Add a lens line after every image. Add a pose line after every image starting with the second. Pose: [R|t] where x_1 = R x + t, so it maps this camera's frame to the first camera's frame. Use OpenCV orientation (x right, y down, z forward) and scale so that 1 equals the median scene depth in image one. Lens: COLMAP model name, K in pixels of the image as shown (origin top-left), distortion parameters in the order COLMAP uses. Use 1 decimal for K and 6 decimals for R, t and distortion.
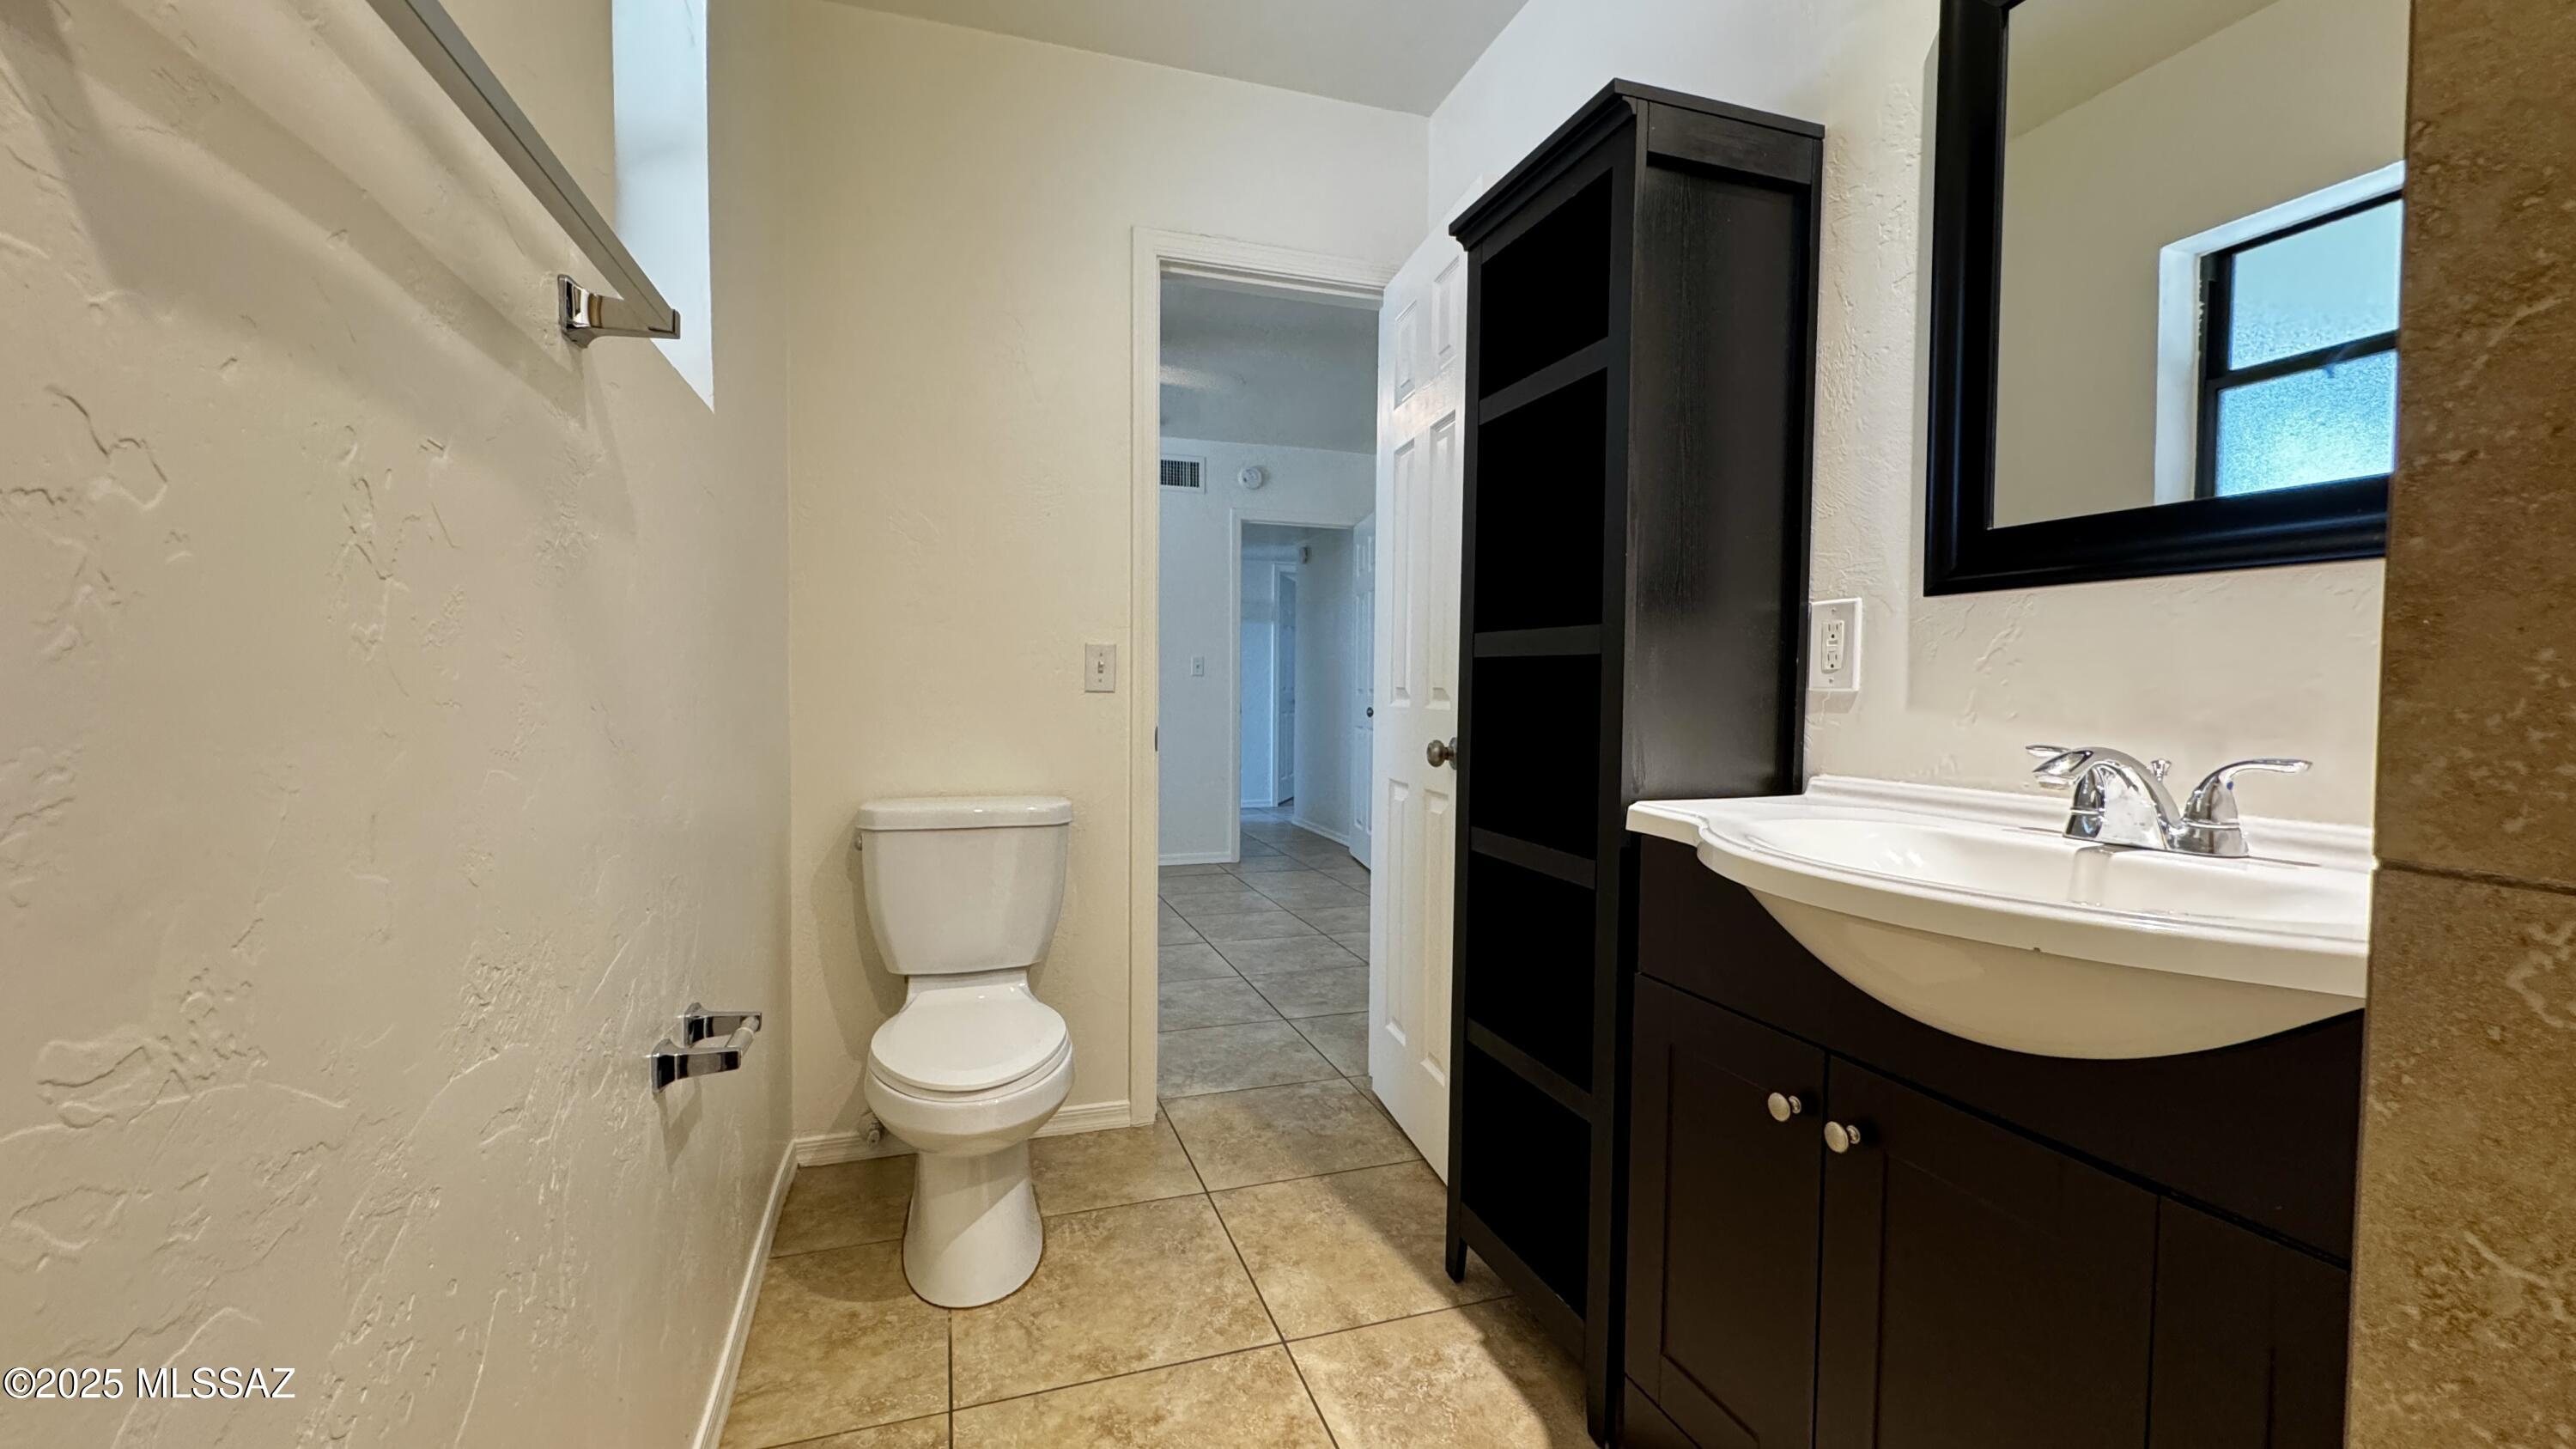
lens RADIAL K [[1026.5, 0, 1292.7], [0, 1026.5, 731.0], [0, 0, 1]] dist [-0.001443, 0.000158]
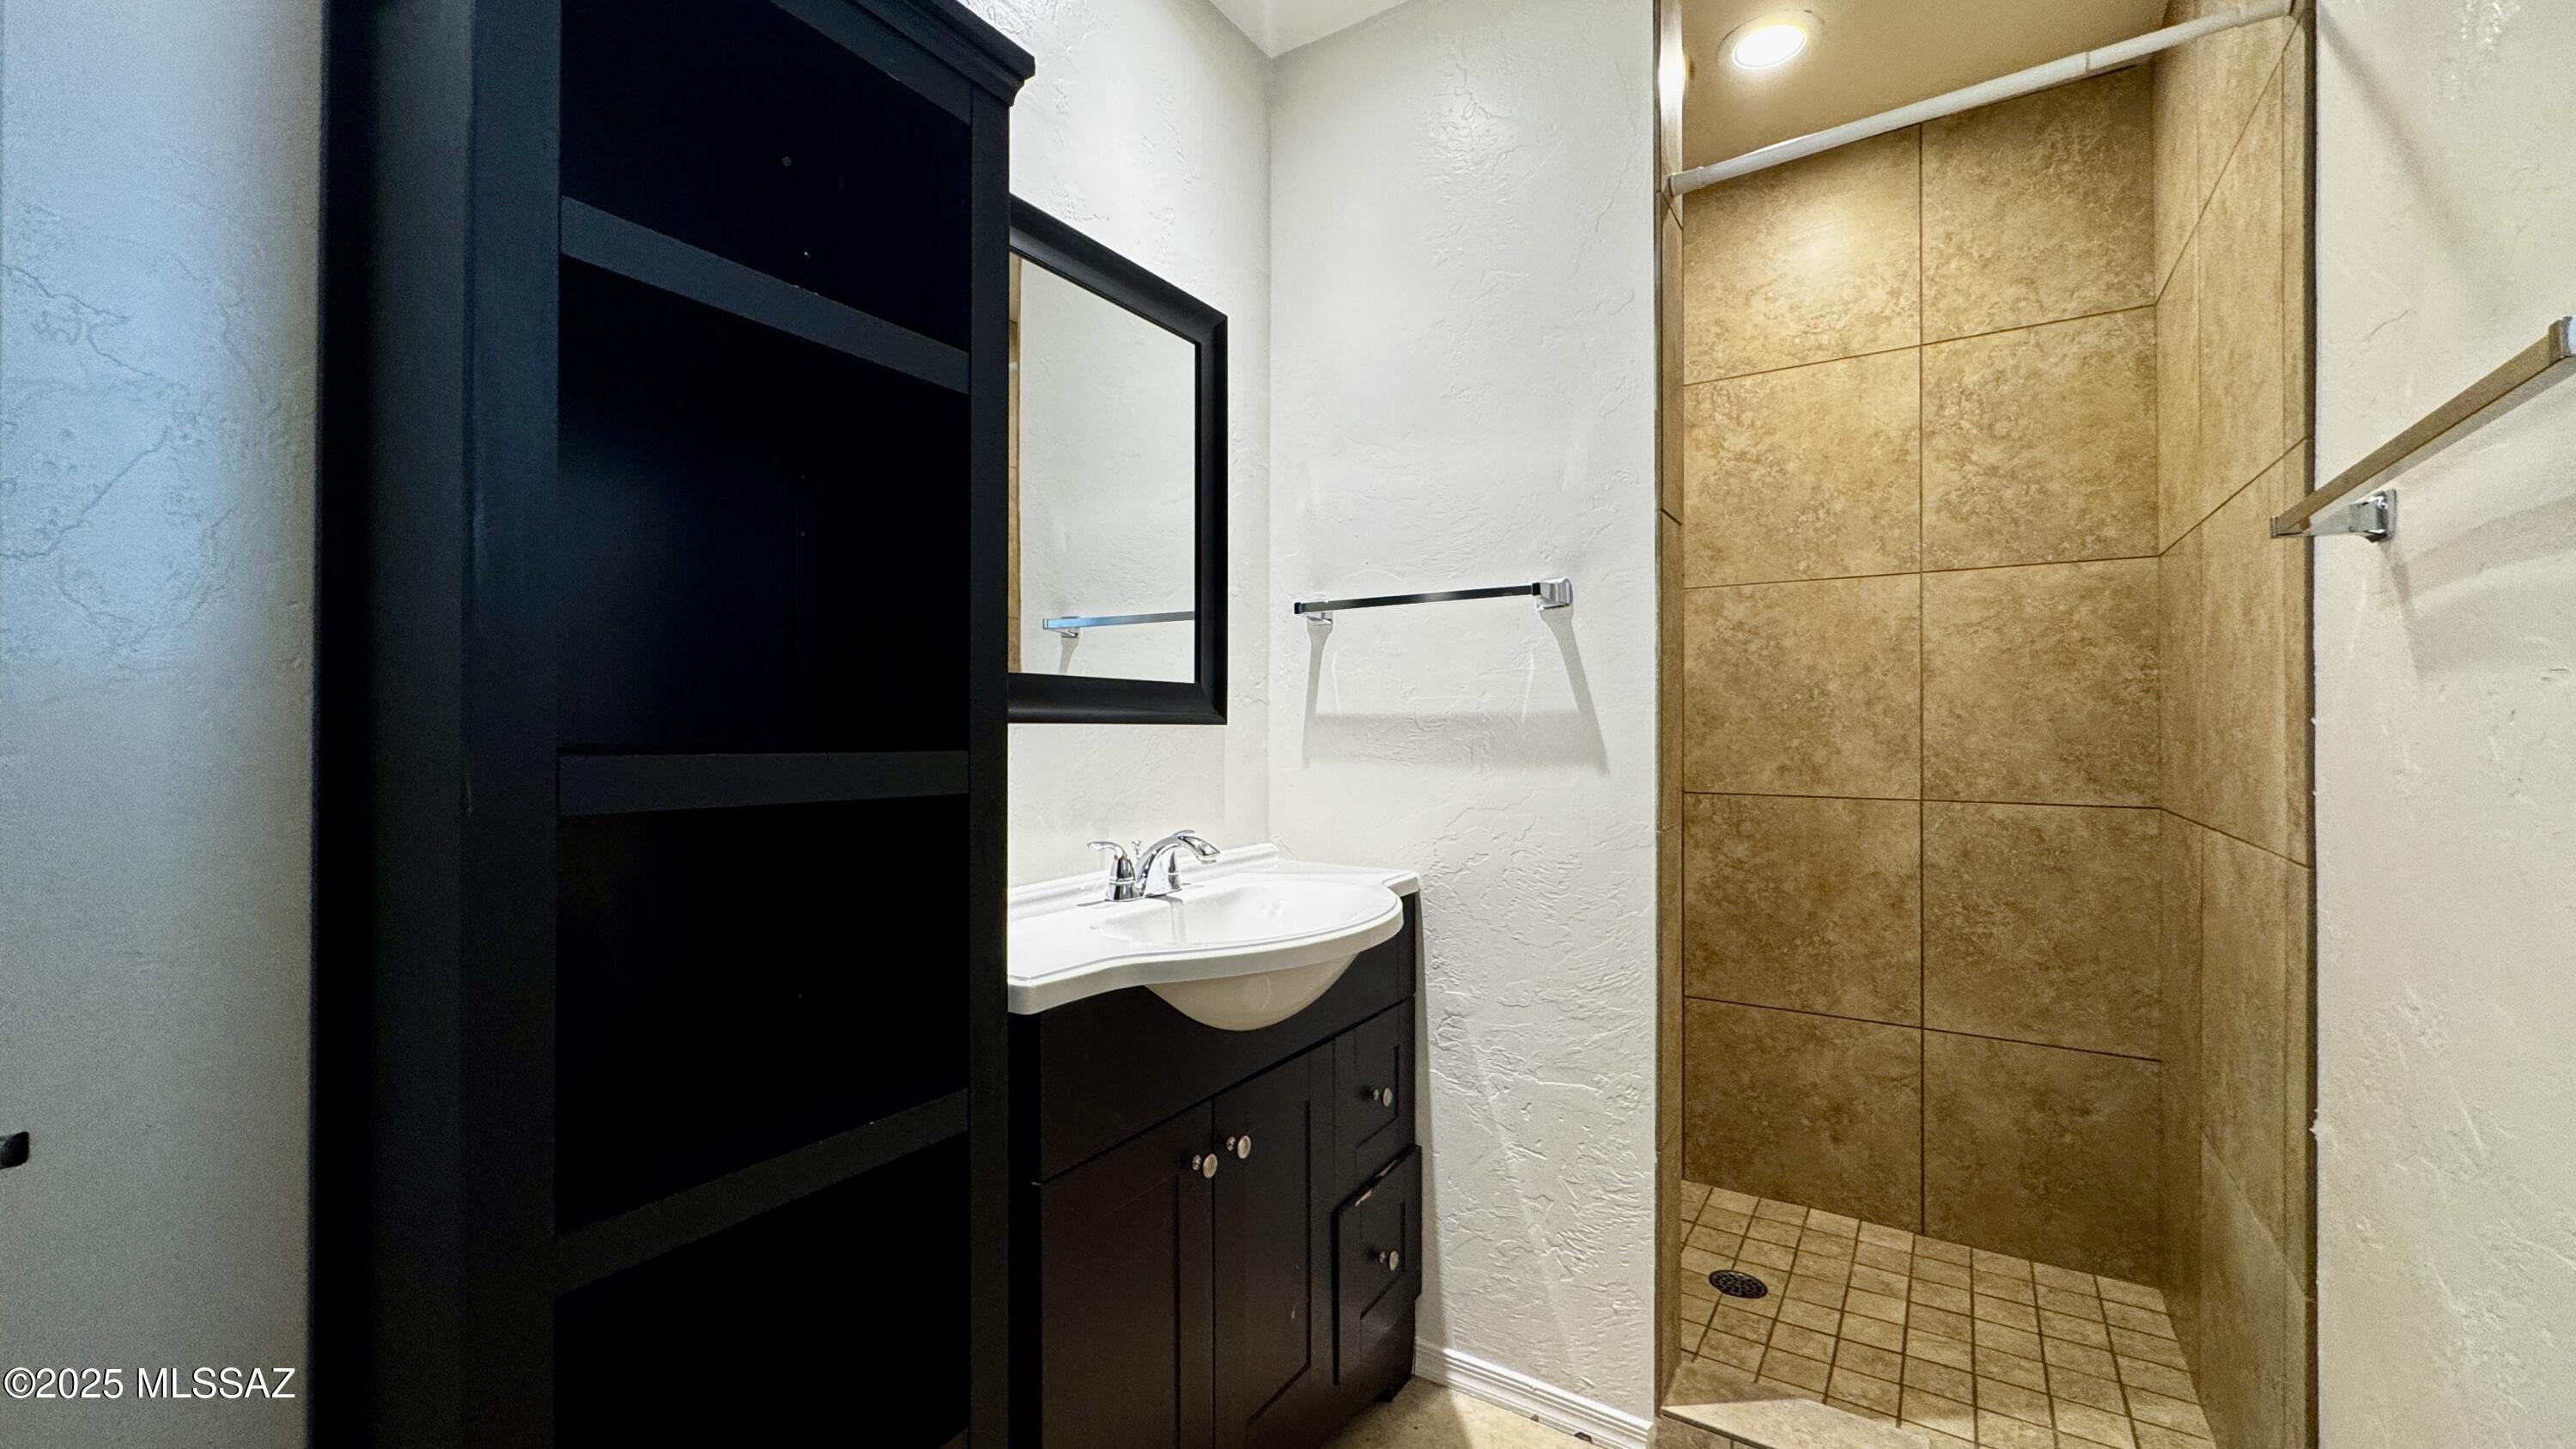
lens RADIAL K [[1026.5, 0, 1288.5], [0, 1026.5, 719.2], [0, 0, 1]] dist [-0.001443, 0.000158]
pose [[-0.613357, -0.007080, 0.789774, -0.200417], [0.029864, 0.999037, 0.032149, -0.072389], [-0.789241, 0.043304, -0.612555, 0.638206]]
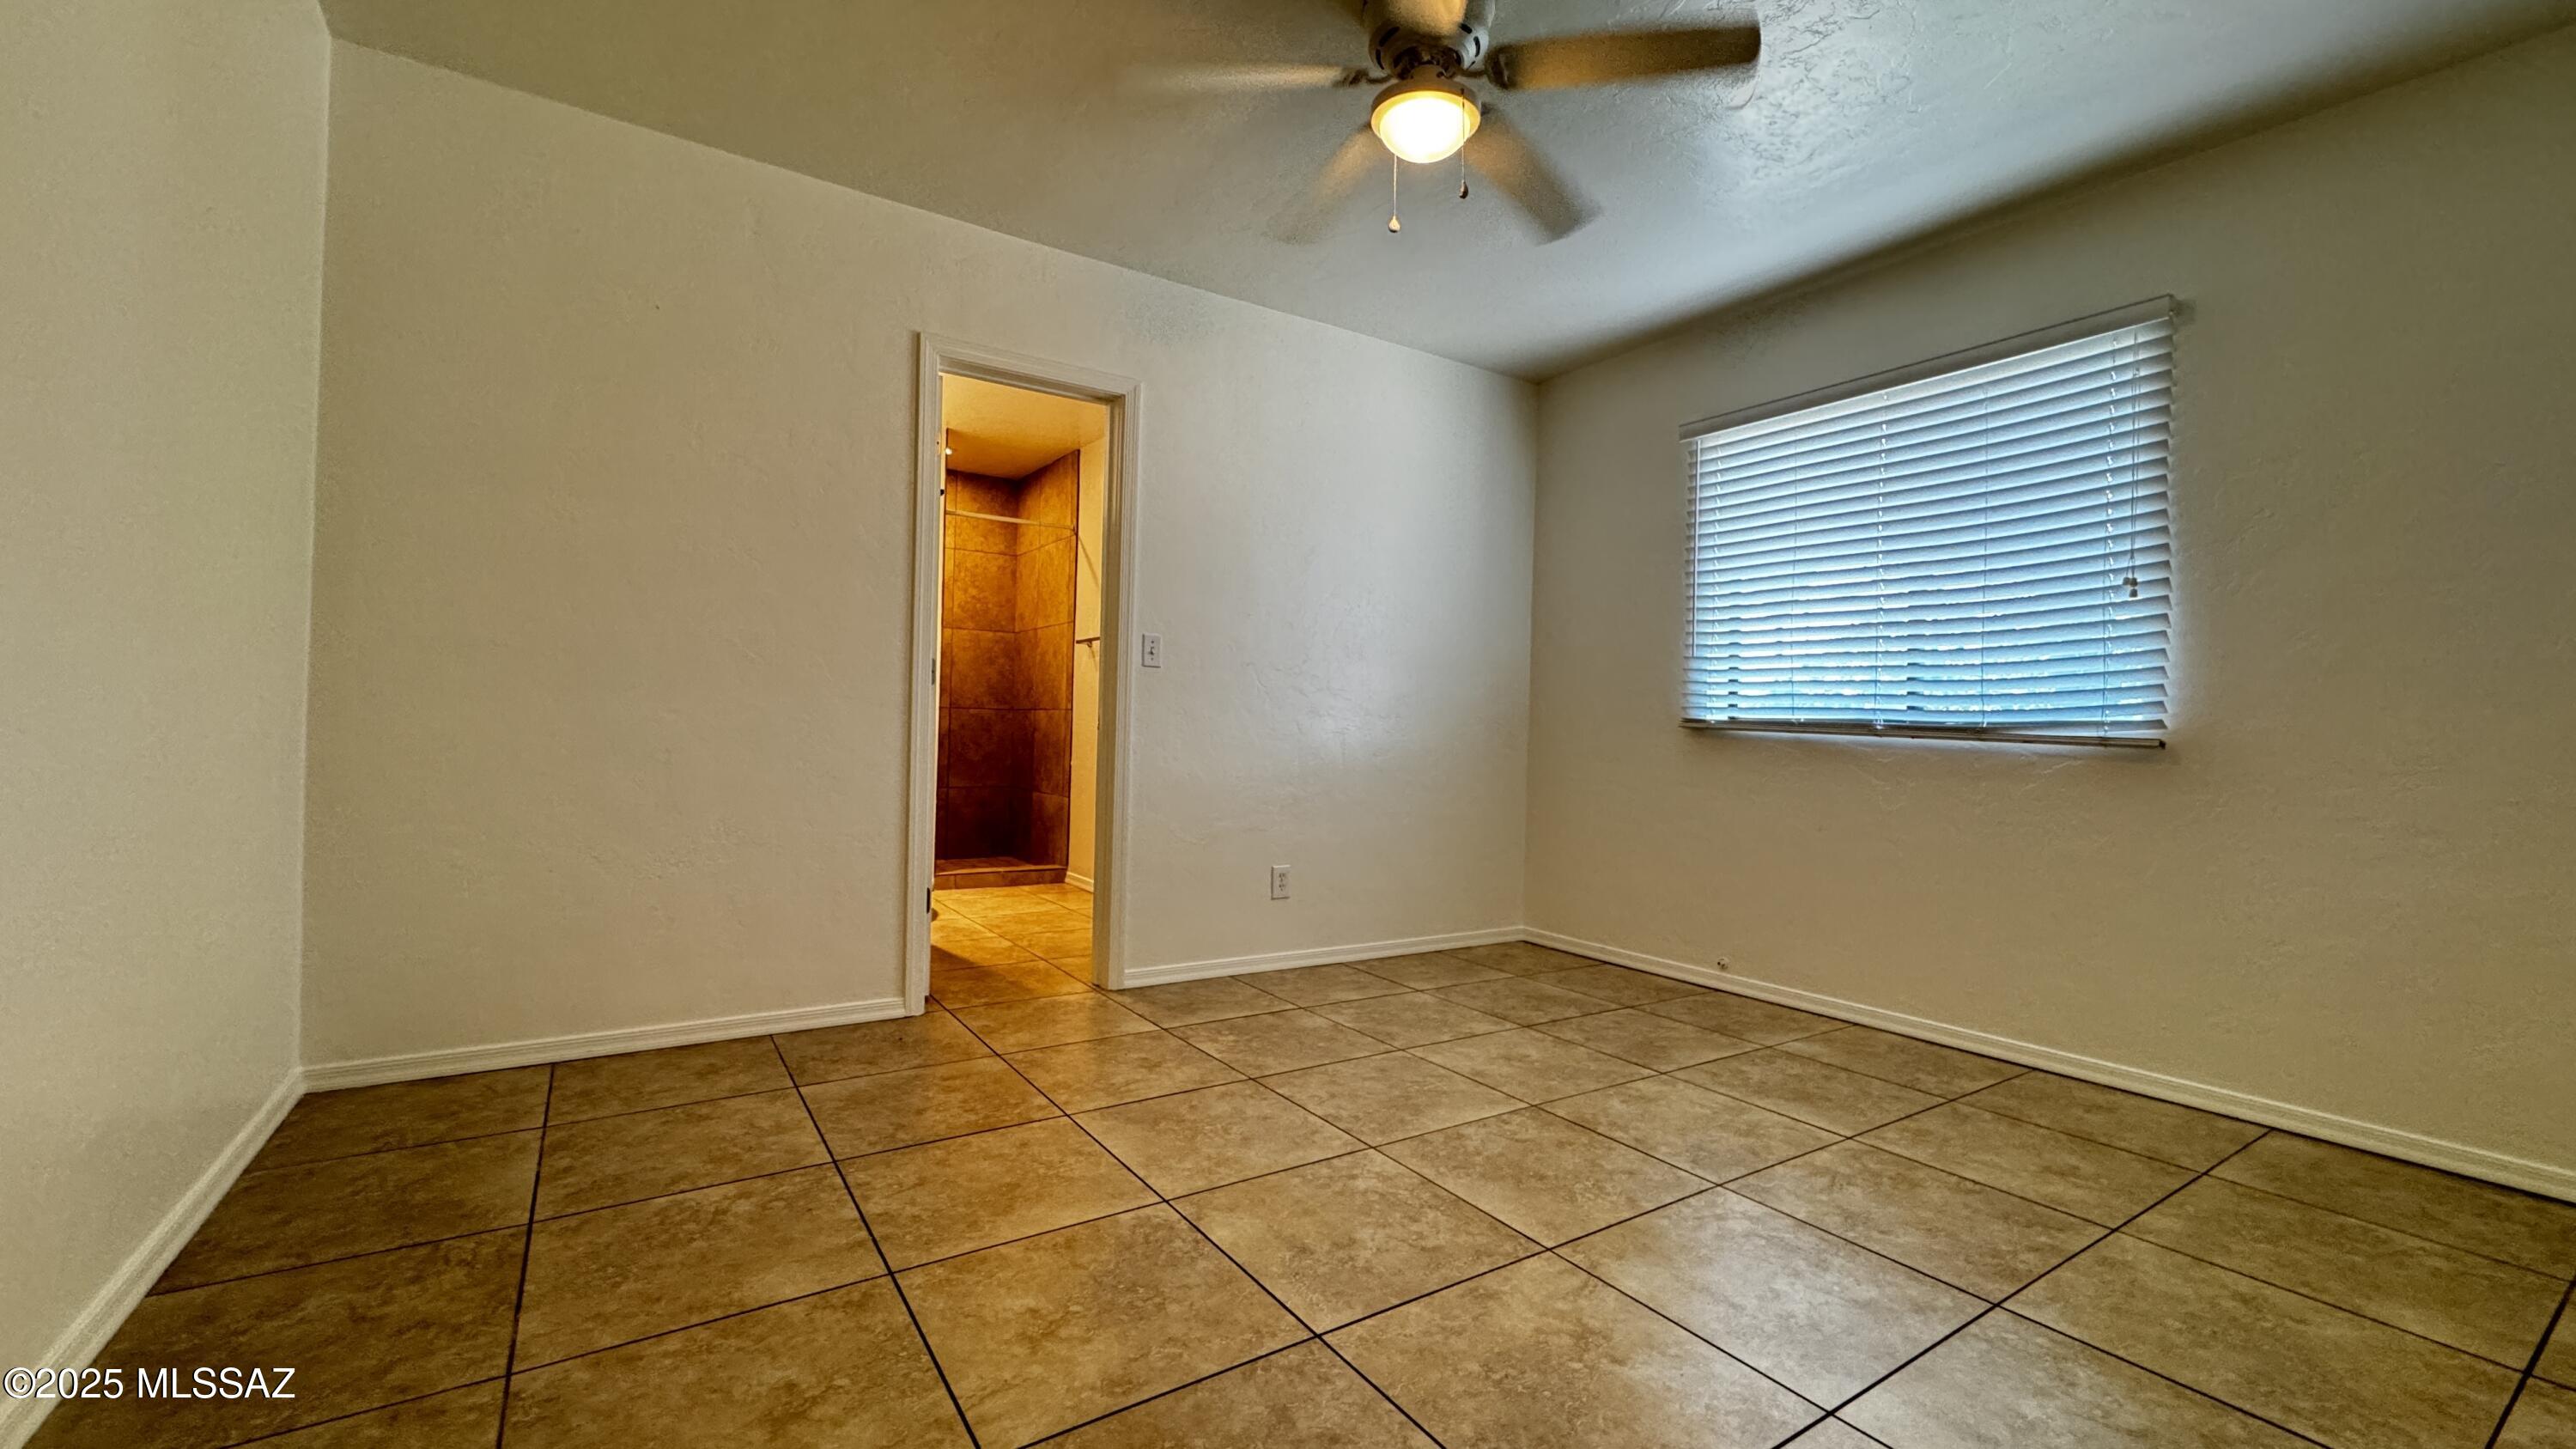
lens RADIAL K [[1026.5, 0, 1284.1], [0, 1026.5, 725.4], [0, 0, 1]] dist [-0.001443, 0.000158]
pose [[-0.965462, -0.037385, -0.257850, -0.006680], [-0.048241, 0.998190, 0.035902, -0.047649], [0.256041, 0.047101, -0.965518, 2.133187]]
